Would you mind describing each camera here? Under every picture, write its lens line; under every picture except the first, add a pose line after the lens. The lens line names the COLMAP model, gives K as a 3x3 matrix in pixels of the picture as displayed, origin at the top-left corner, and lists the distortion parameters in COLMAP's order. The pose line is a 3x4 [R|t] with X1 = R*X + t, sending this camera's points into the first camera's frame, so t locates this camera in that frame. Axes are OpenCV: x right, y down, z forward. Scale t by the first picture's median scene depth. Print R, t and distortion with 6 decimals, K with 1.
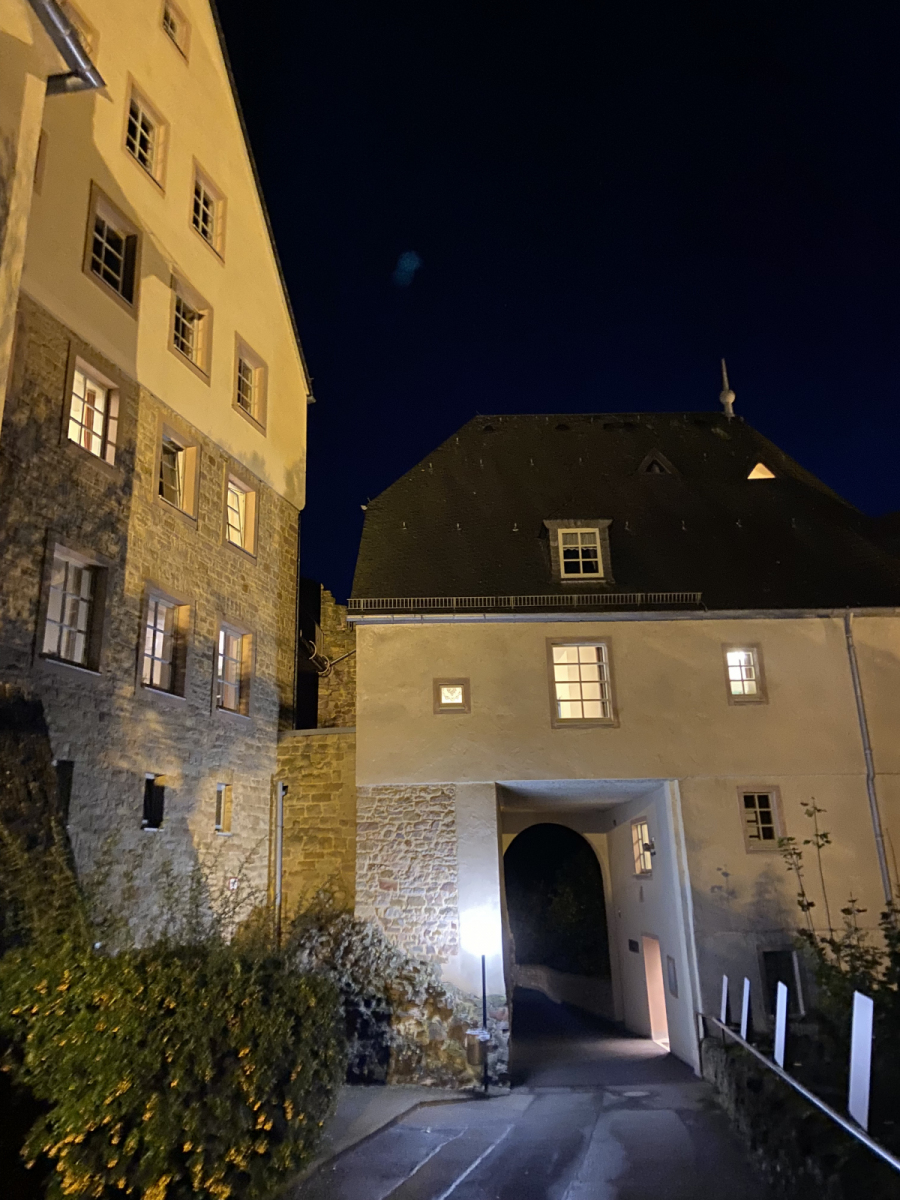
lens RADIAL K [[894.3, 0, 447.6], [0, 894.3, 602.2], [0, 0, 1]] dist [0.074204, -0.017279]
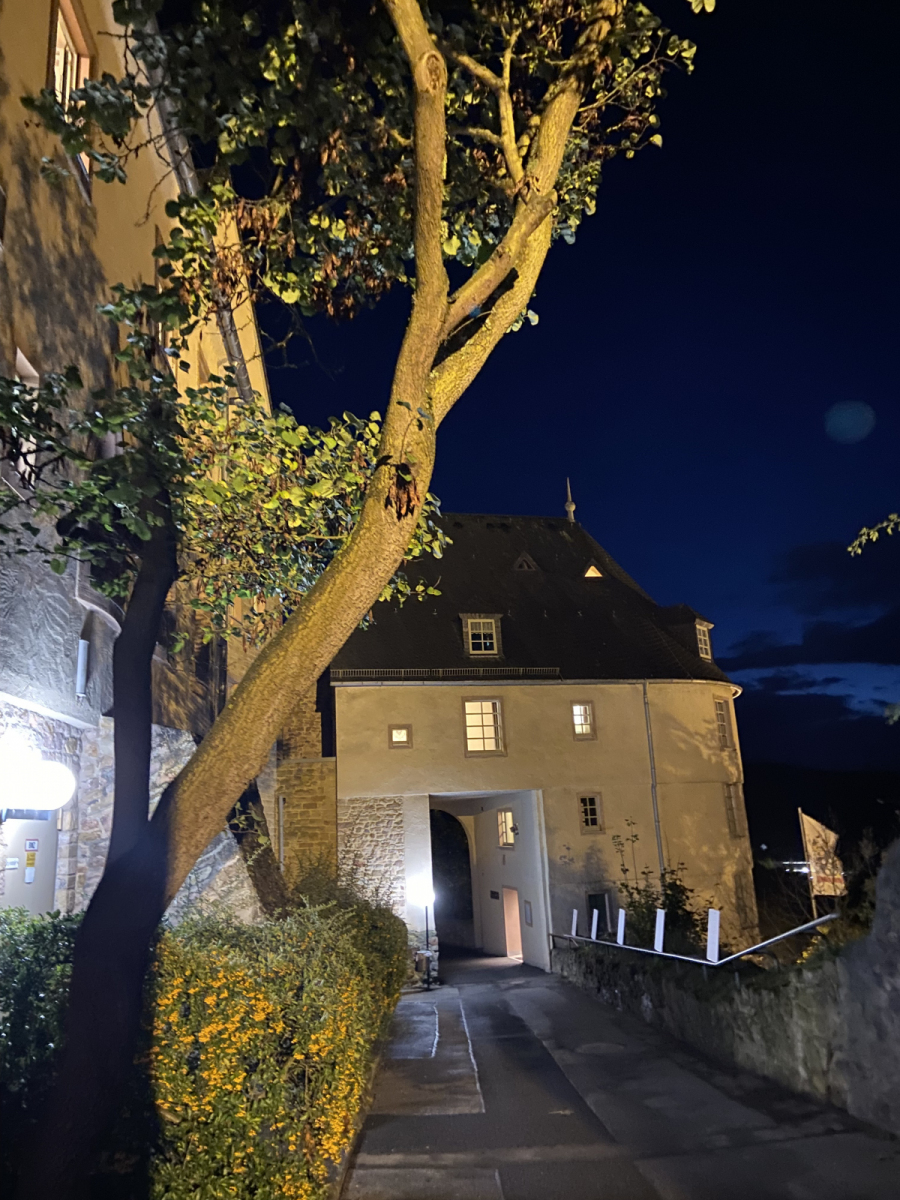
lens RADIAL K [[894.3, 0, 450.3], [0, 894.3, 596.4], [0, 0, 1]] dist [0.074204, -0.017279]
pose [[0.975314, 0.030889, 0.218653, -0.245289], [-0.039772, 0.998548, 0.036338, -0.184267], [-0.217213, -0.044137, 0.975126, -0.462140]]
